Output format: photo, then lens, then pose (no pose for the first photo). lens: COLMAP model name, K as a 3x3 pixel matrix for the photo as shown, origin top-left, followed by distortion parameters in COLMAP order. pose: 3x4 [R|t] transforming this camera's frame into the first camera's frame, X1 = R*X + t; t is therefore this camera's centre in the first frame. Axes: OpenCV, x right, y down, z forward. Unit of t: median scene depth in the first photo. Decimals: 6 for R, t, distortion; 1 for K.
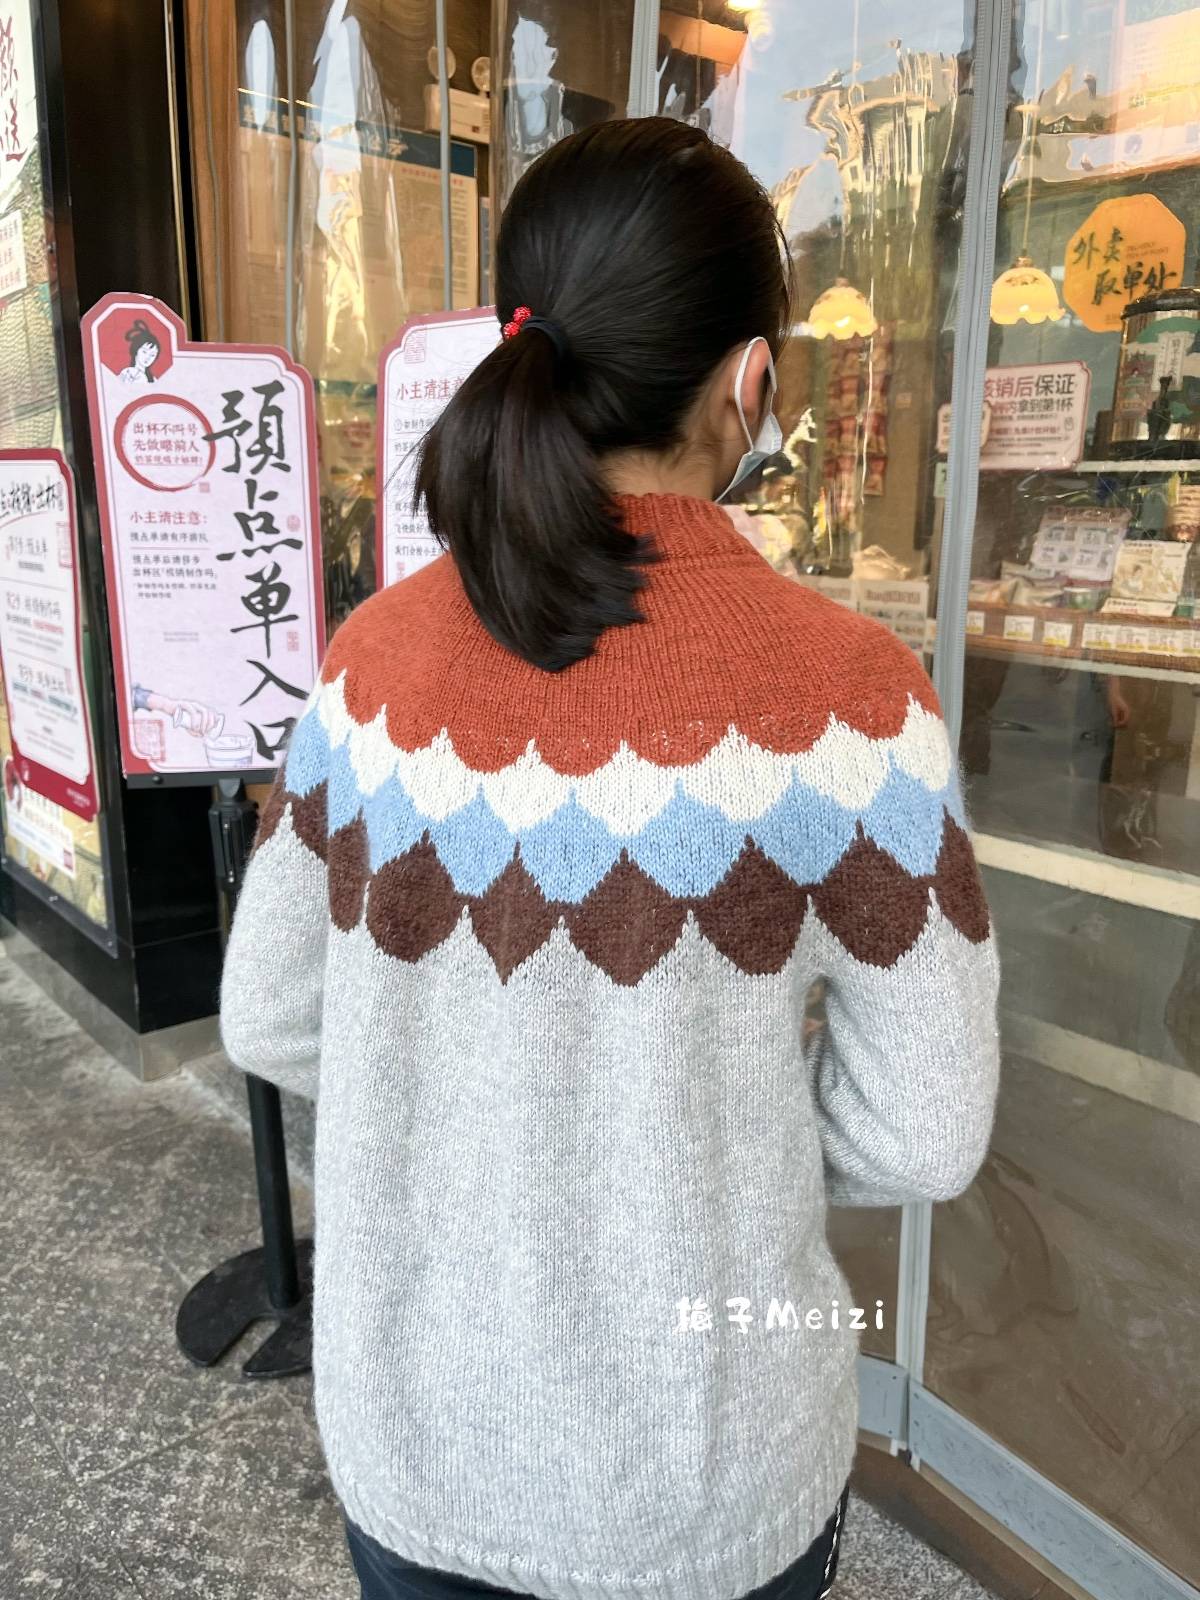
lens RADIAL K [[1218.0, 0, 590.0], [0, 1218.0, 795.8], [0, 0, 1]] dist [0.012923, -0.019657]
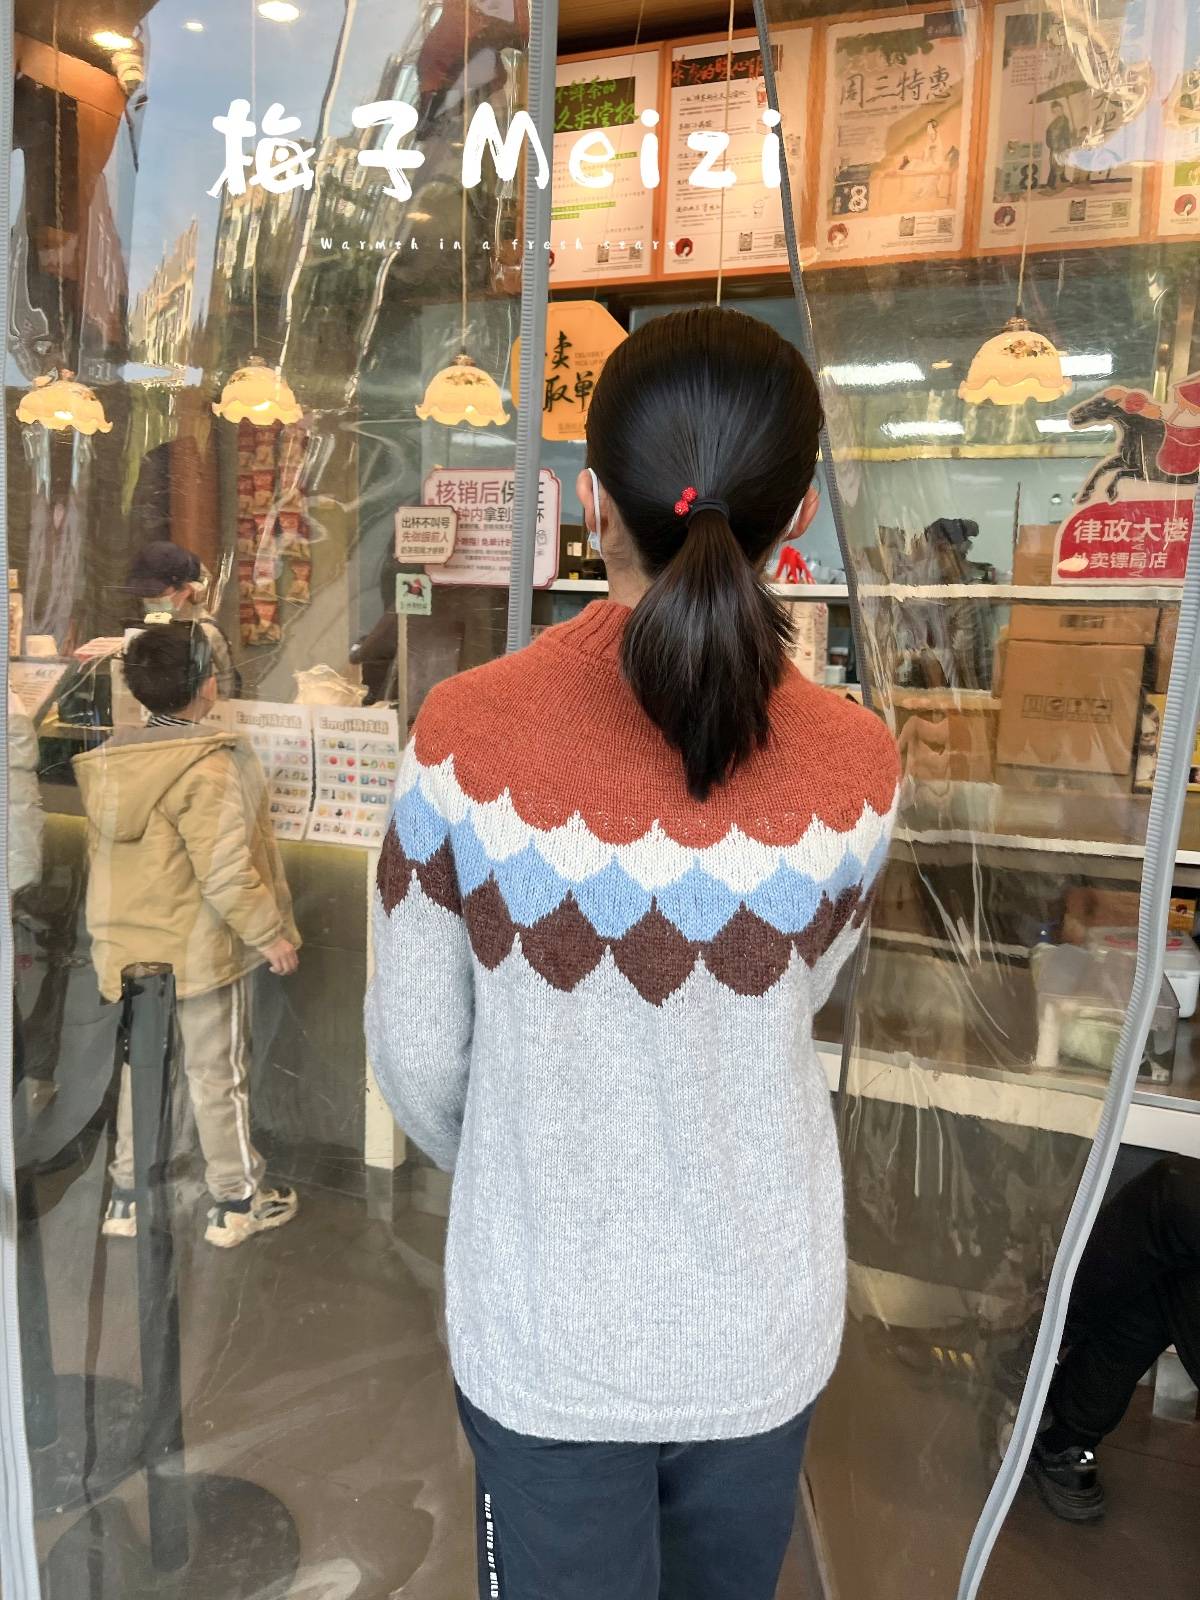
lens RADIAL K [[1218.0, 0, 601.6], [0, 1218.0, 813.7], [0, 0, 1]] dist [0.012923, -0.019657]
pose [[0.883670, -0.054588, 0.464916, 0.002757], [0.084539, 0.995457, -0.043804, -0.056124], [-0.460413, 0.078012, 0.884271, 0.193136]]
